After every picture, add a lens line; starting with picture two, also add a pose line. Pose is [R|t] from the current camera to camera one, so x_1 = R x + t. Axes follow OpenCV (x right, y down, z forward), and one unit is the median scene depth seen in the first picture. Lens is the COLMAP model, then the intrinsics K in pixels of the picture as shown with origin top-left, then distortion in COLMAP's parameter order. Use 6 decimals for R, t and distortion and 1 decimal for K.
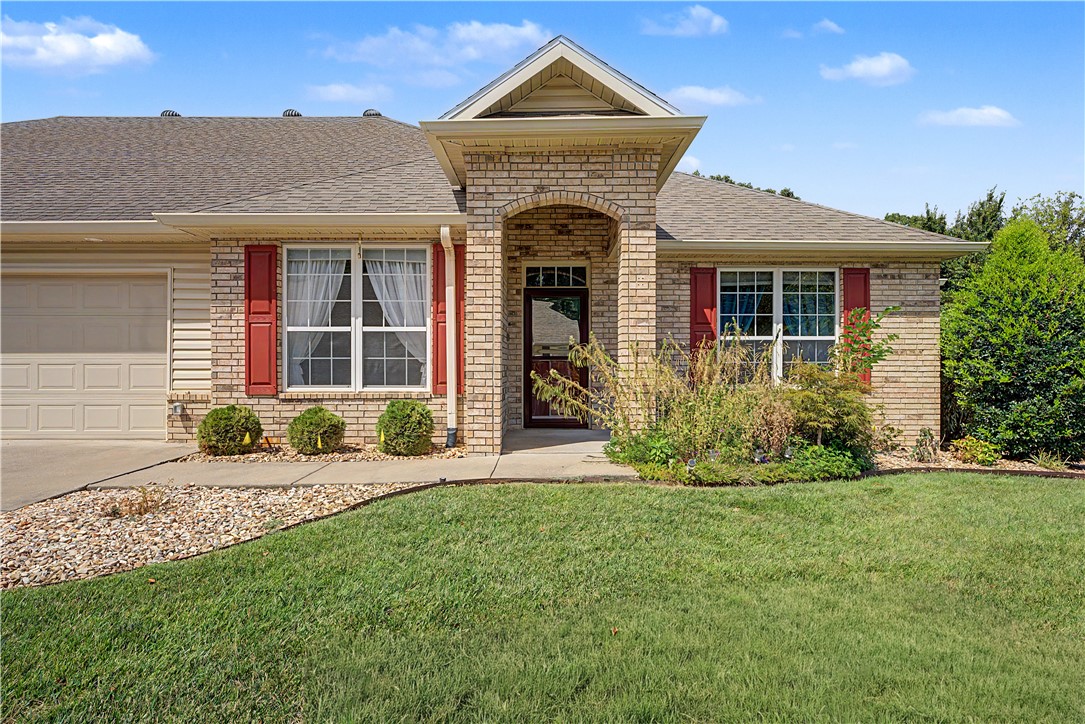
lens RADIAL K [[632.6, 0, 539.9], [0, 632.6, 364.7], [0, 0, 1]] dist [0.003120, -0.004406]
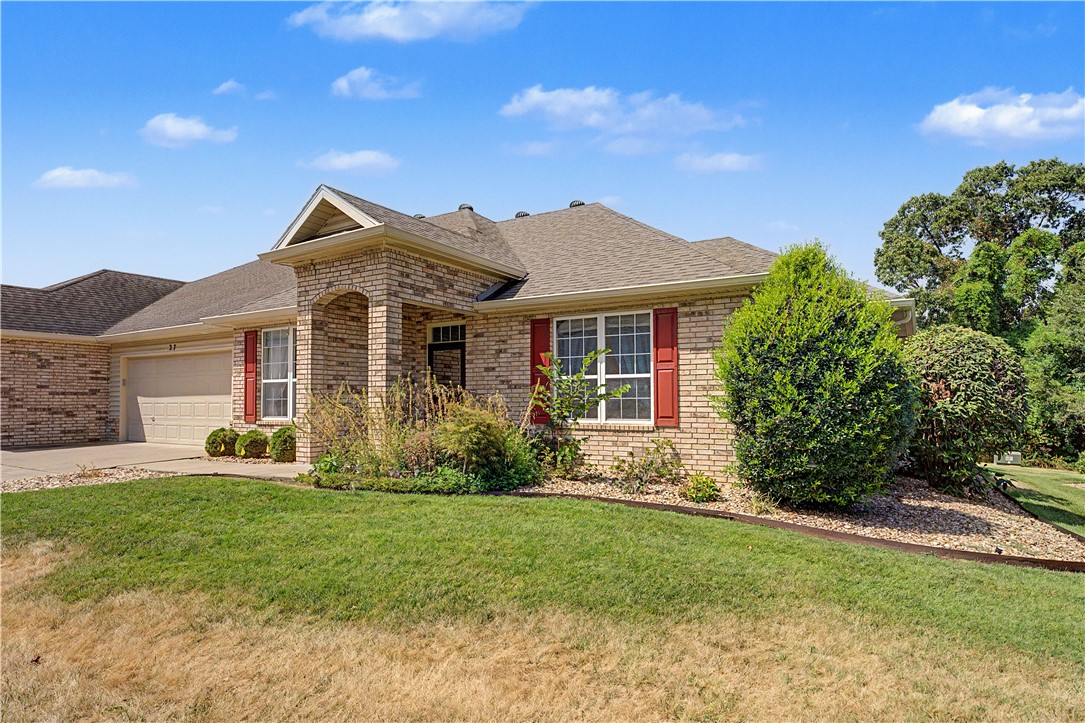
lens RADIAL K [[604.9, 0, 536.5], [0, 604.9, 376.4], [0, 0, 1]] dist [0.000769, 0.000829]
pose [[0.853609, -0.025877, -0.520272, 1.003615], [0.009935, 0.999392, -0.033407, -0.010238], [0.520820, 0.023348, 0.853347, 0.044461]]
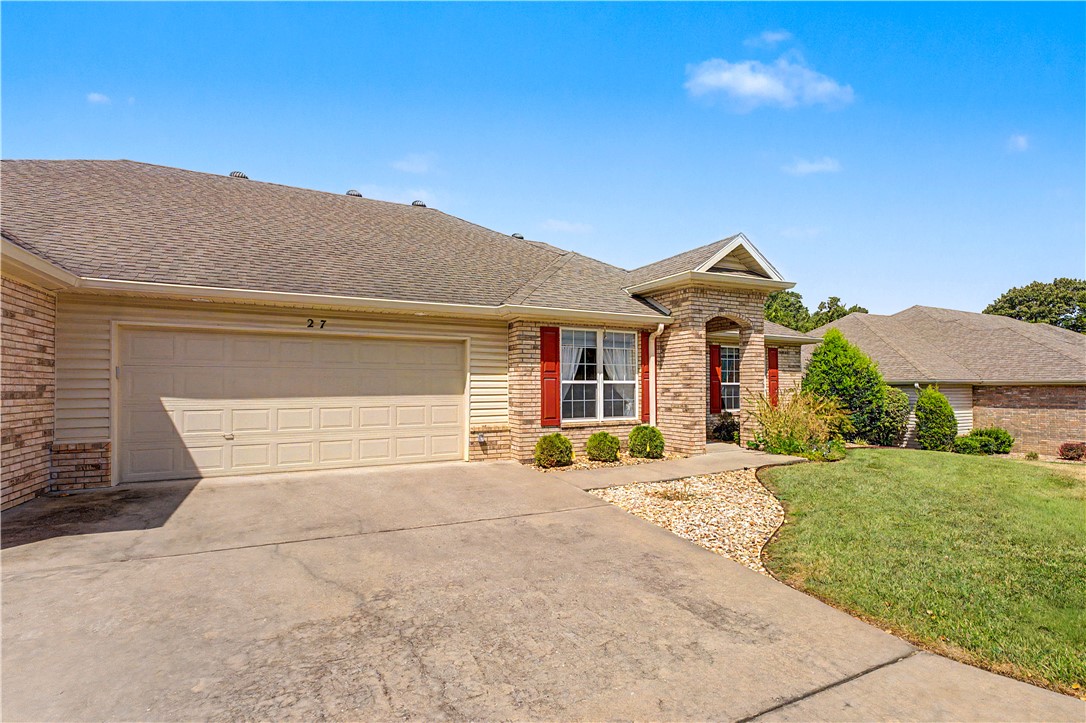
lens RADIAL K [[494.5, 0, 543.4], [0, 494.5, 372.0], [0, 0, 1]] dist [0.000060, -0.000223]
pose [[0.894182, 0.010295, 0.447585, -0.976331], [-0.001225, 0.999788, -0.020549, -0.055822], [-0.447701, 0.017826, 0.894005, -0.053088]]
